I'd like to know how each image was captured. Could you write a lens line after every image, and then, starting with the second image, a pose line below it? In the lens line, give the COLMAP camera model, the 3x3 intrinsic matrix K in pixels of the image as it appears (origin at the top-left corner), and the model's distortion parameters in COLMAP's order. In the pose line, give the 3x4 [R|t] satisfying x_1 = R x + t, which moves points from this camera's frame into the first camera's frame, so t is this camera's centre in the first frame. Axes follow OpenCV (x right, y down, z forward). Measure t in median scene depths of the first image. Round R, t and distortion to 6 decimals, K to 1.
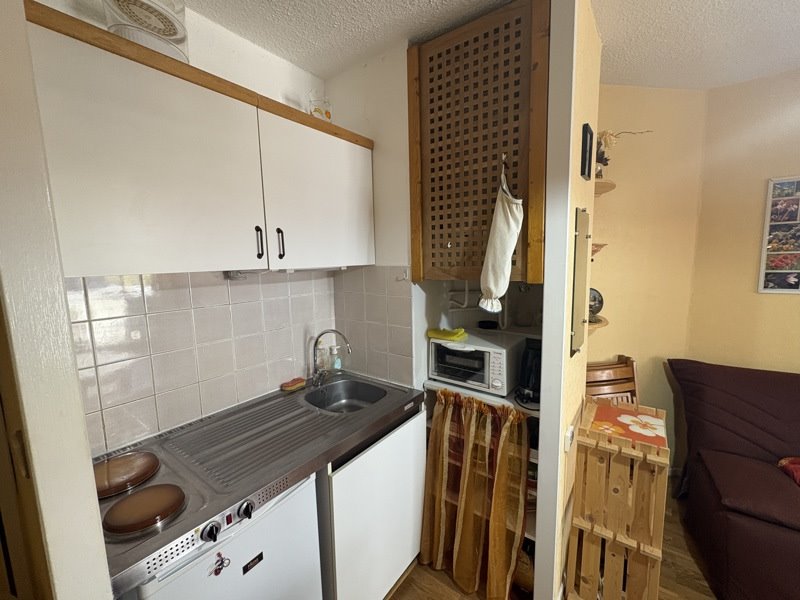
lens RADIAL K [[334.7, 0, 400.0], [0, 334.7, 300.0], [0, 0, 1]] dist [-0.001186, -0.000261]
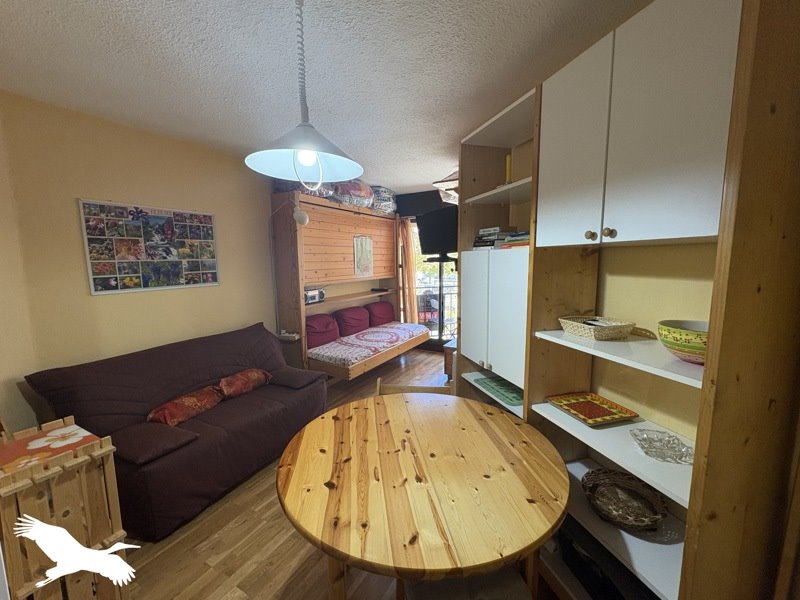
lens RADIAL K [[334.7, 0, 400.0], [0, 334.7, 300.0], [0, 0, 1]] dist [-0.001186, -0.000261]
pose [[-0.126632, -0.097078, 0.987188, -0.226747], [0.137263, 0.983911, 0.114363, 0.008925], [-0.982407, 0.149986, -0.111269, 0.078495]]
